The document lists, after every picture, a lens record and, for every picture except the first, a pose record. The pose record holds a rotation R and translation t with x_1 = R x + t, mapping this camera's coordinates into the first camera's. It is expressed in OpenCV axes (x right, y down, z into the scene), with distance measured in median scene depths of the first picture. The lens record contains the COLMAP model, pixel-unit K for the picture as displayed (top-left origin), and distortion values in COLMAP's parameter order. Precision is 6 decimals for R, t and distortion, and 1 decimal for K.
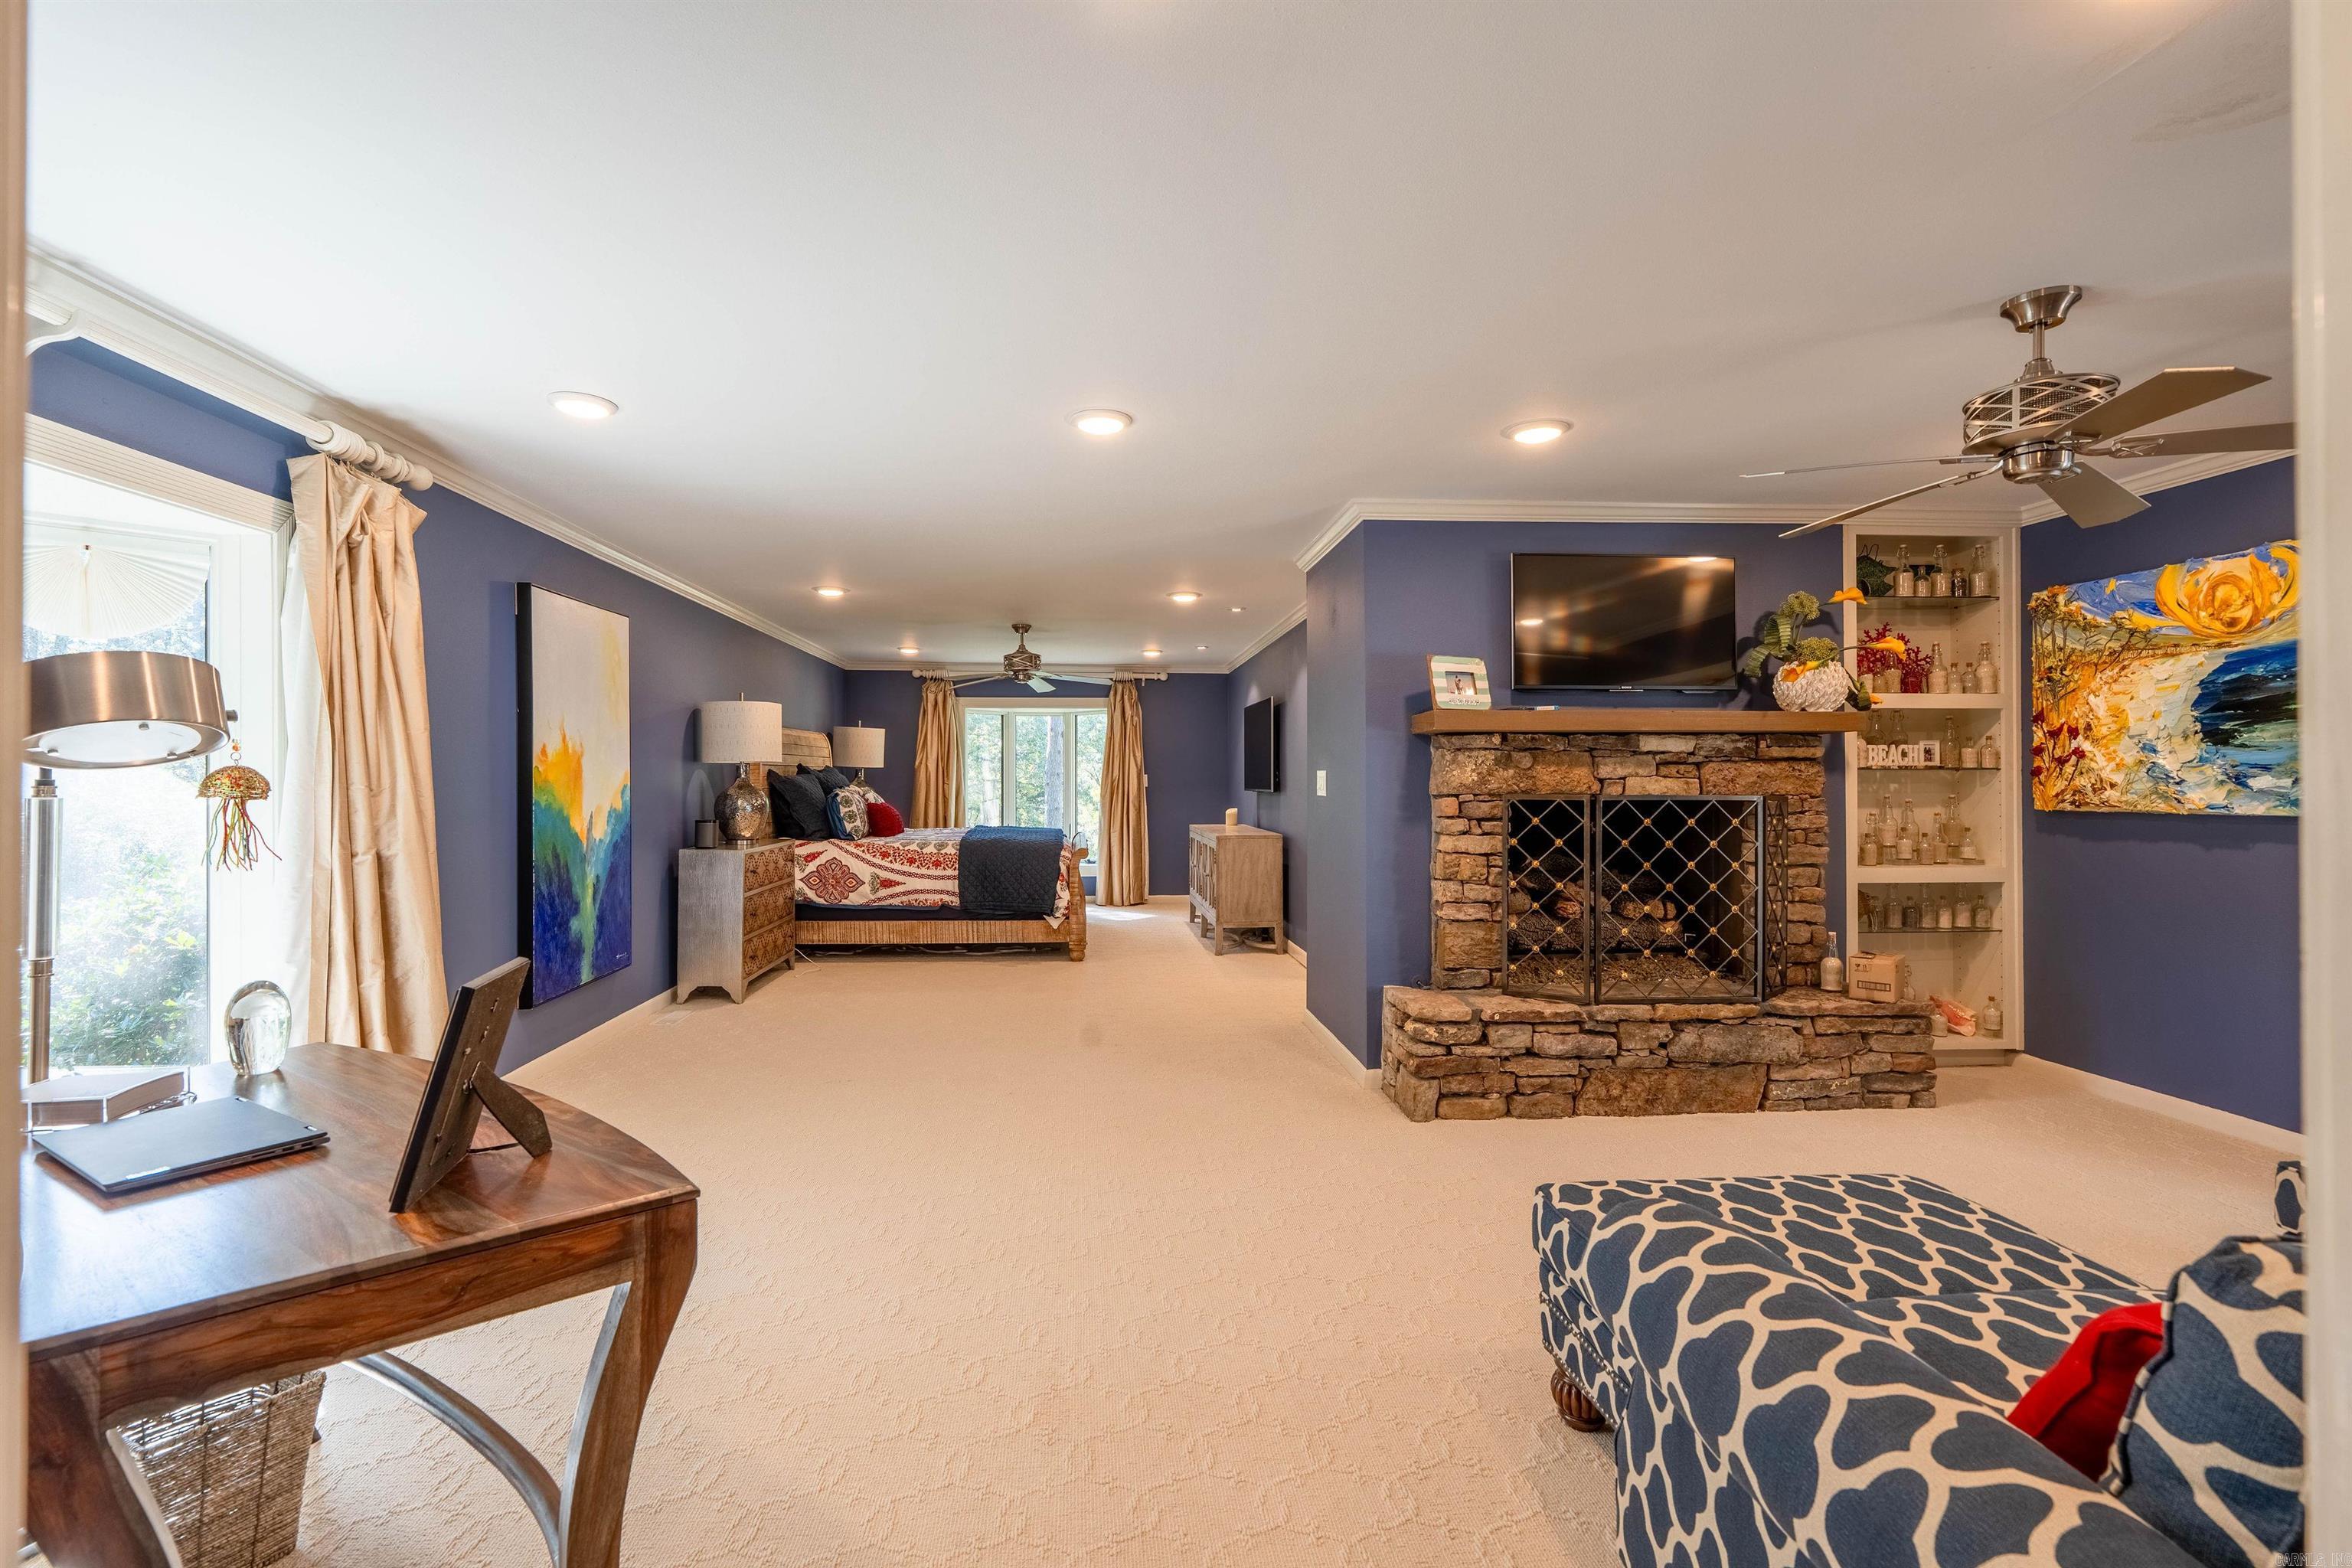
lens RADIAL K [[1055.8, 0, 1162.5], [0, 1055.8, 777.8], [0, 0, 1]] dist [-0.008736, 0.001144]
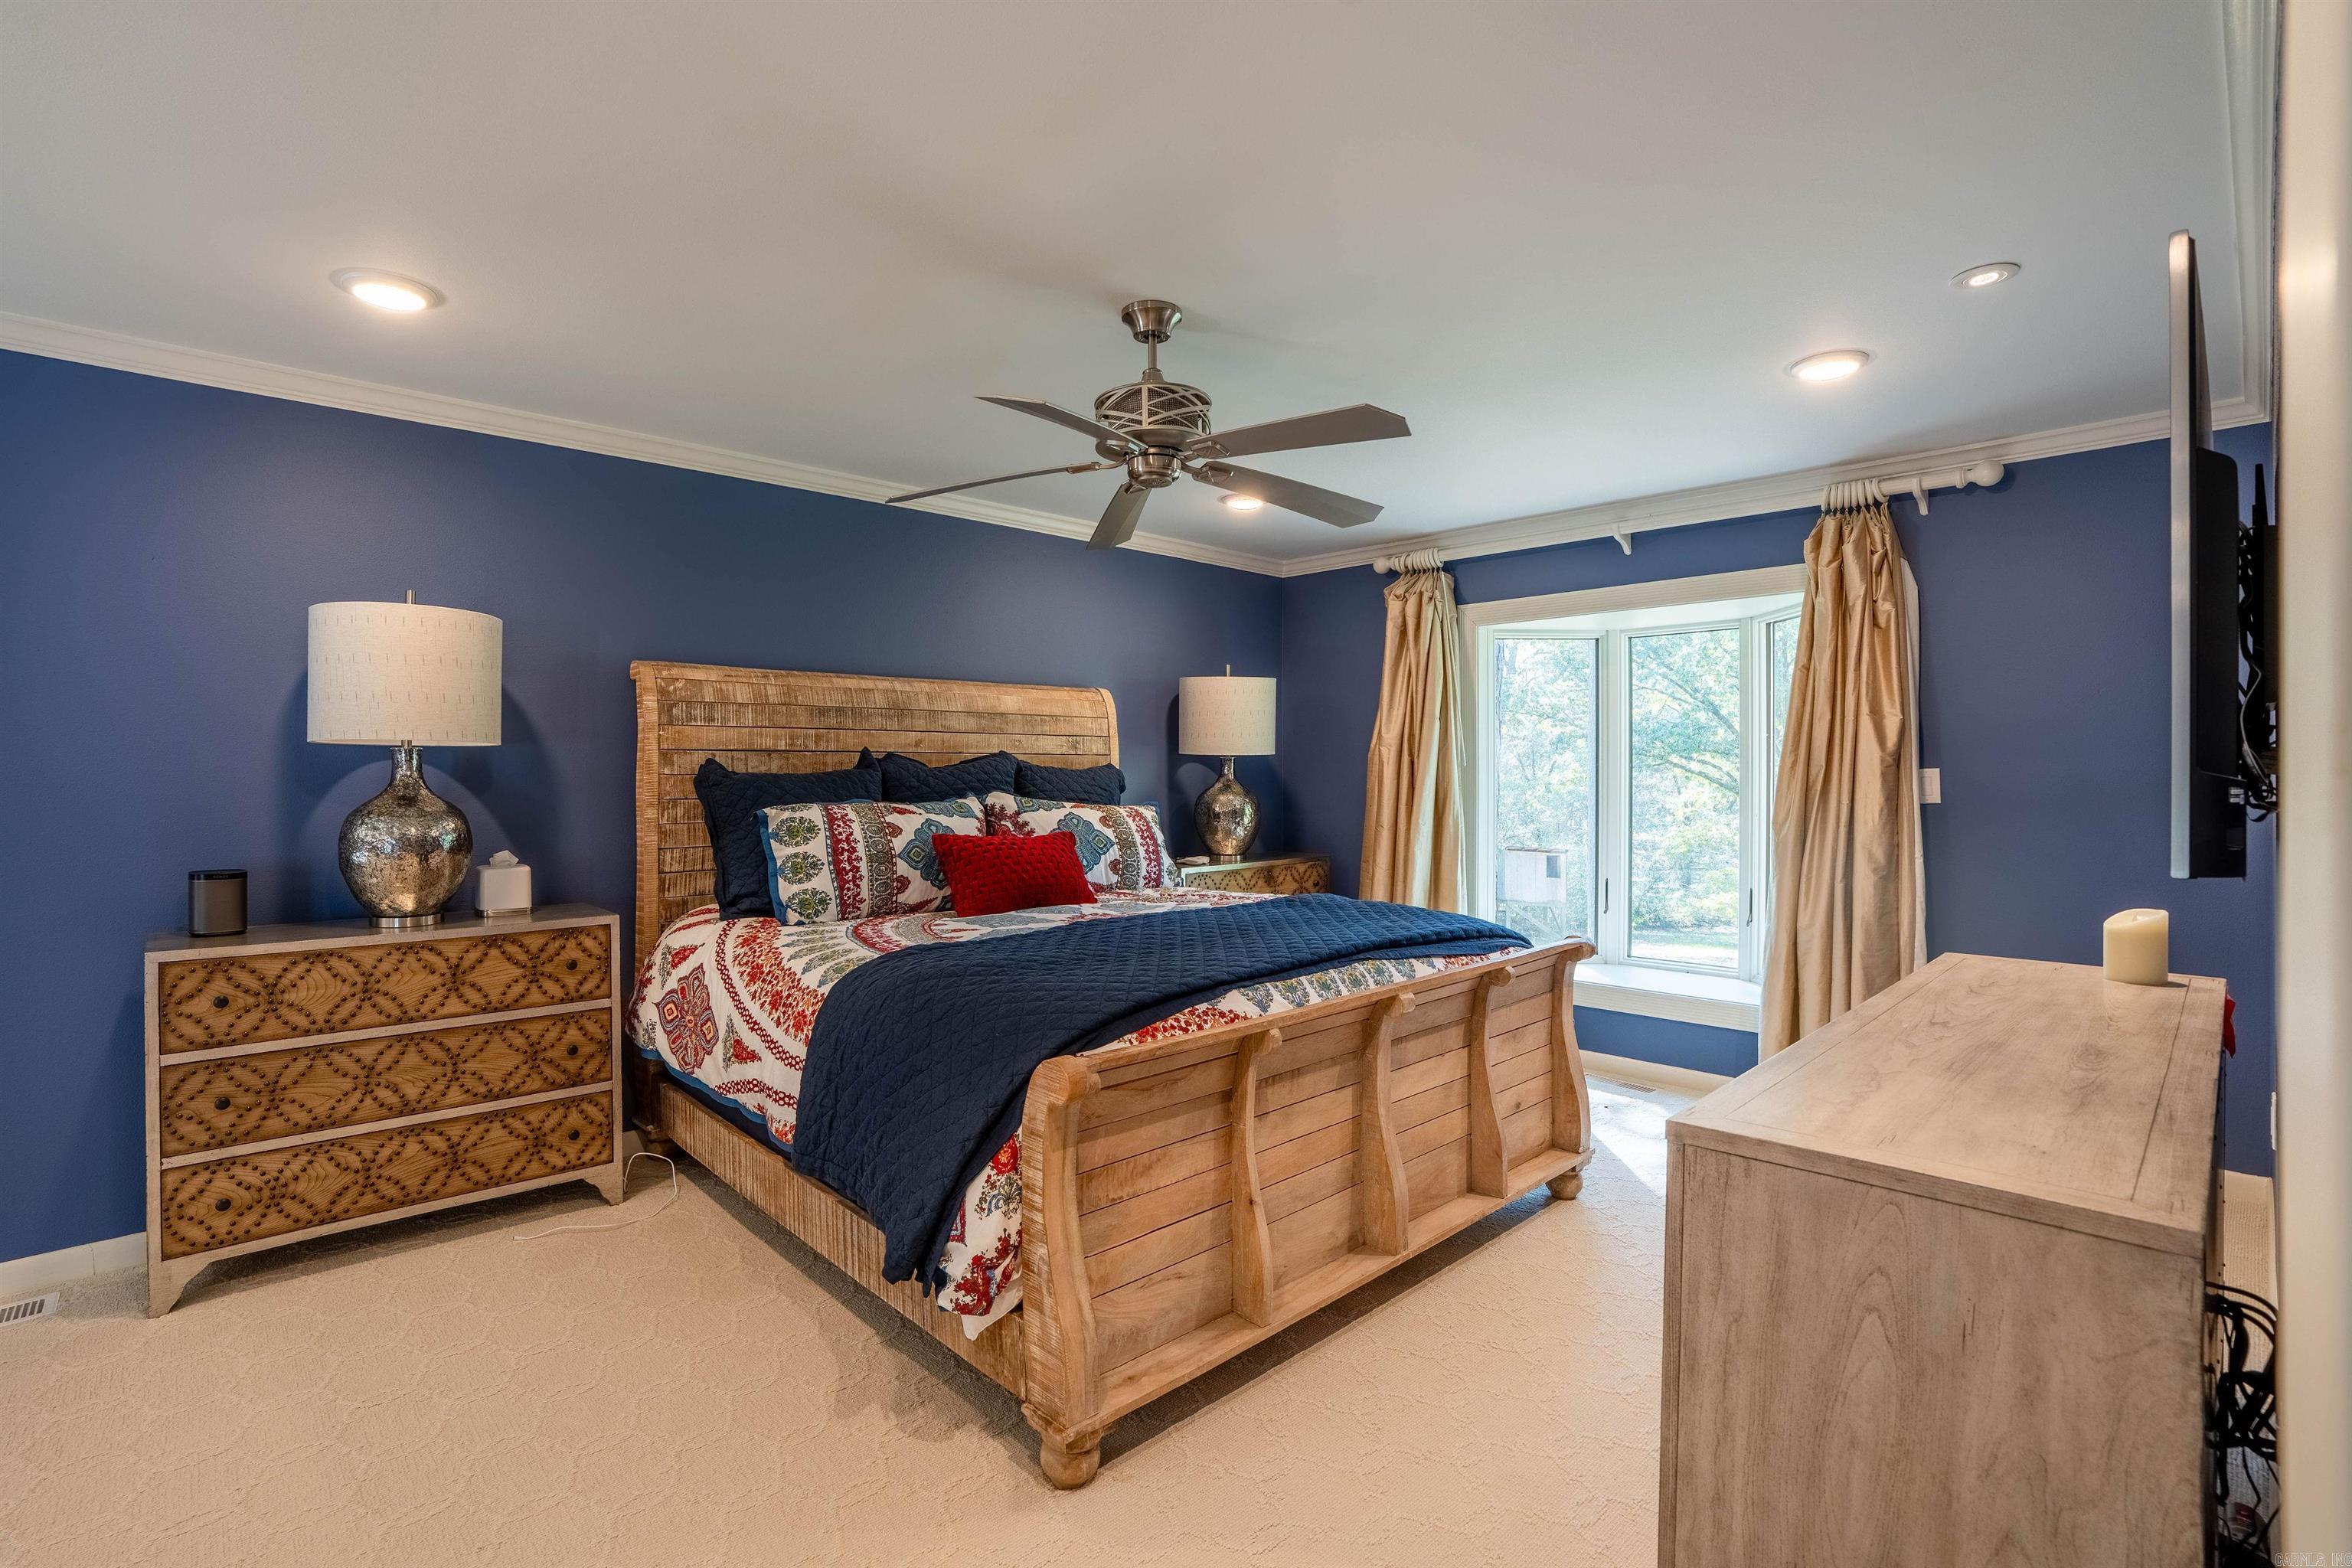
lens RADIAL K [[1055.8, 0, 1201.2], [0, 1055.8, 782.2], [0, 0, 1]] dist [-0.008736, 0.001144]
pose [[0.642699, 0.010918, -0.766041, 0.099642], [-0.000764, 0.999907, 0.013610, -0.002698], [0.766119, -0.008162, 0.642647, 0.616180]]
